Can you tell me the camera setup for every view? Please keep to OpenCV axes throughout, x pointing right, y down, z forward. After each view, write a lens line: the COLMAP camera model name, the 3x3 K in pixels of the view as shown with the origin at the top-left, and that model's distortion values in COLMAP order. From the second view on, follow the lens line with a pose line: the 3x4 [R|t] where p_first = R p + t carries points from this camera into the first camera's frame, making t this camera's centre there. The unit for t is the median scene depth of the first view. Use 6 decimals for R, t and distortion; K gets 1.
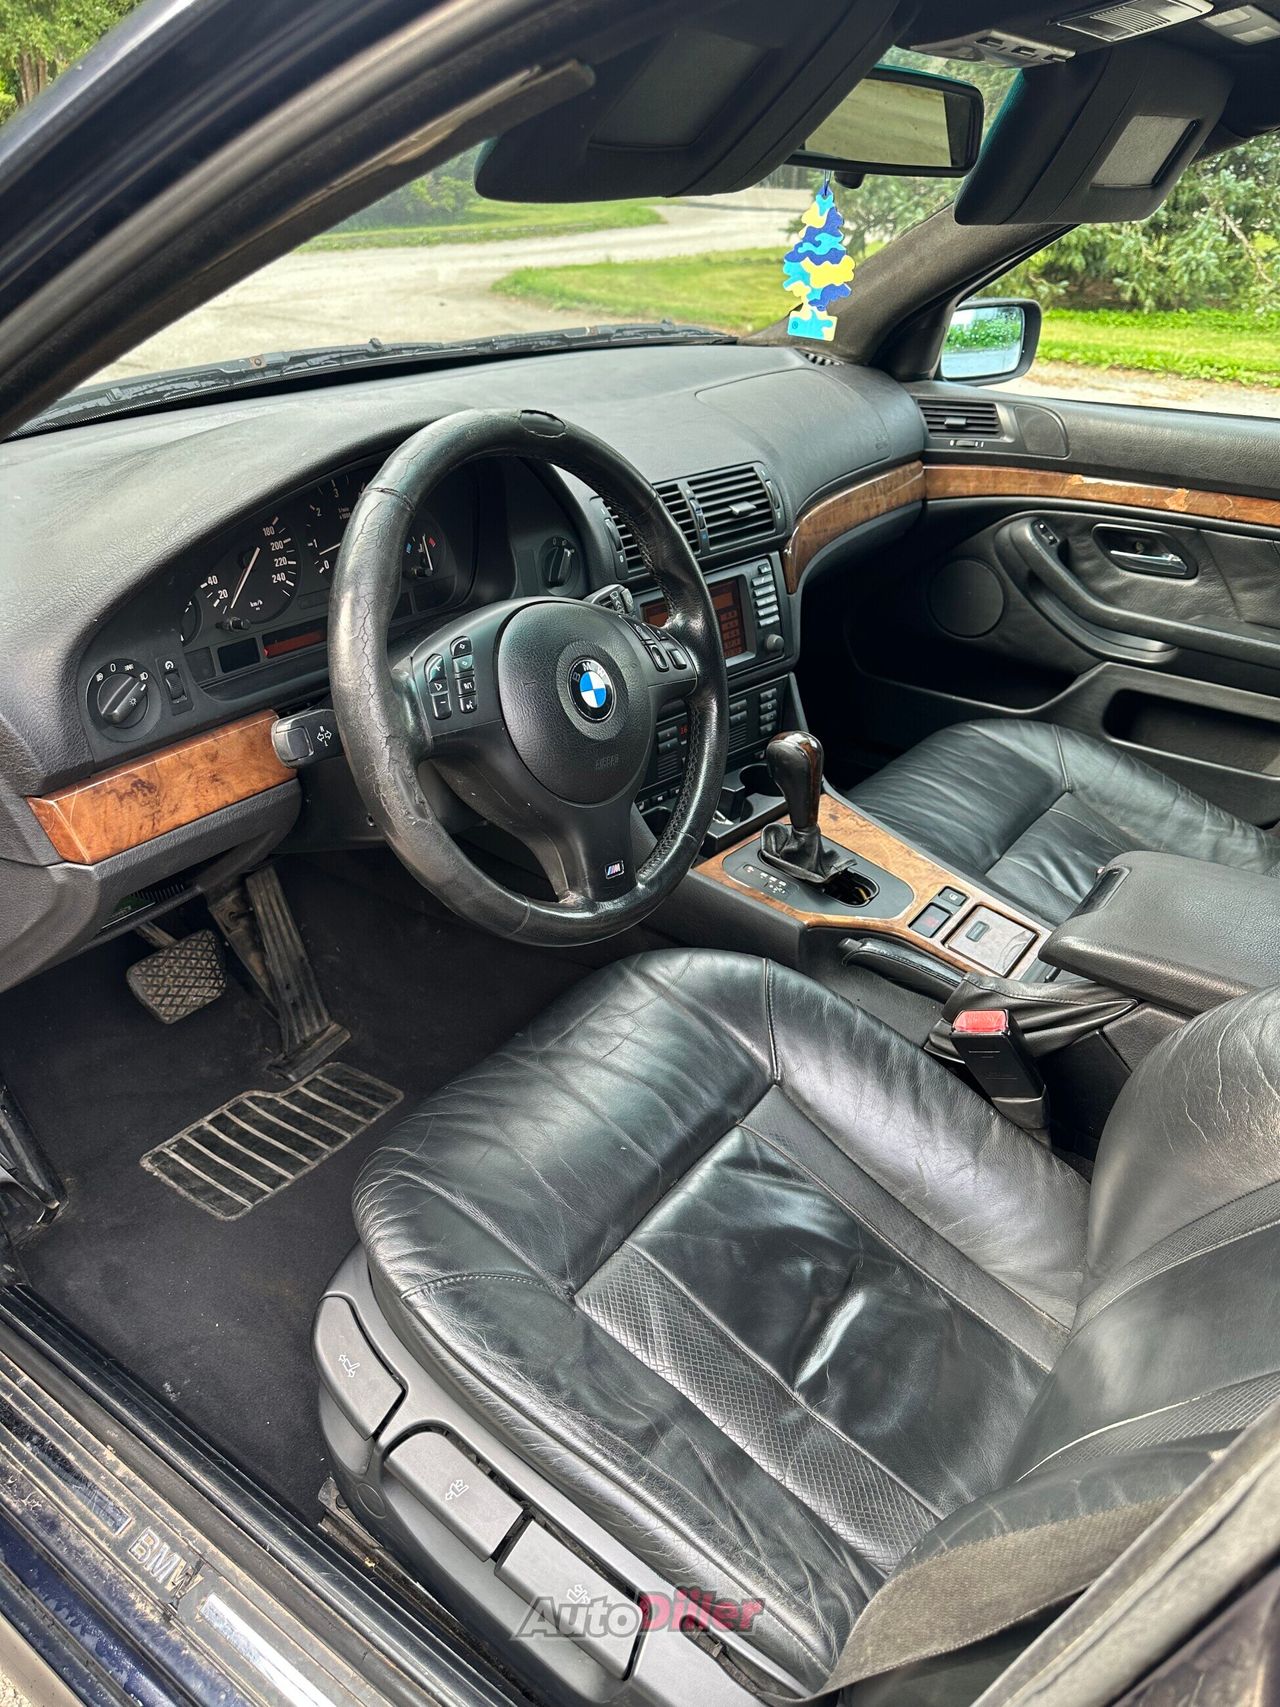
lens RADIAL K [[1214.7, 0, 709.1], [0, 1214.7, 887.9], [0, 0, 1]] dist [0.034188, -0.019239]
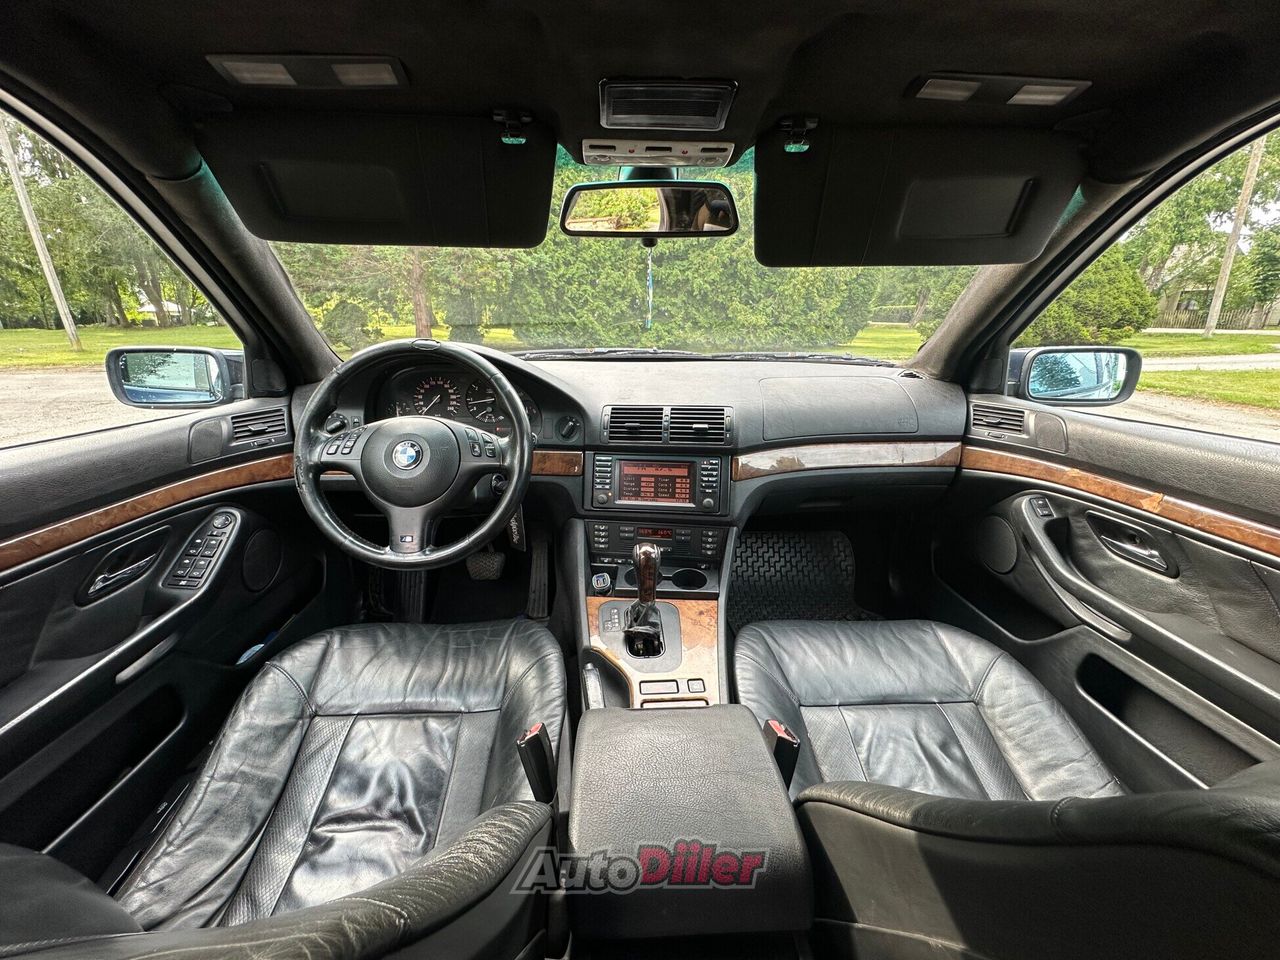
lens RADIAL K [[527.9, 0, 637.7], [0, 527.9, 493.3], [0, 0, 1]] dist [0.010908, 0.000501]
pose [[0.597475, 0.226100, -0.769352, 0.451956], [-0.399926, 0.915608, -0.041499, -0.113932], [0.695041, 0.332478, 0.637476, 0.352235]]
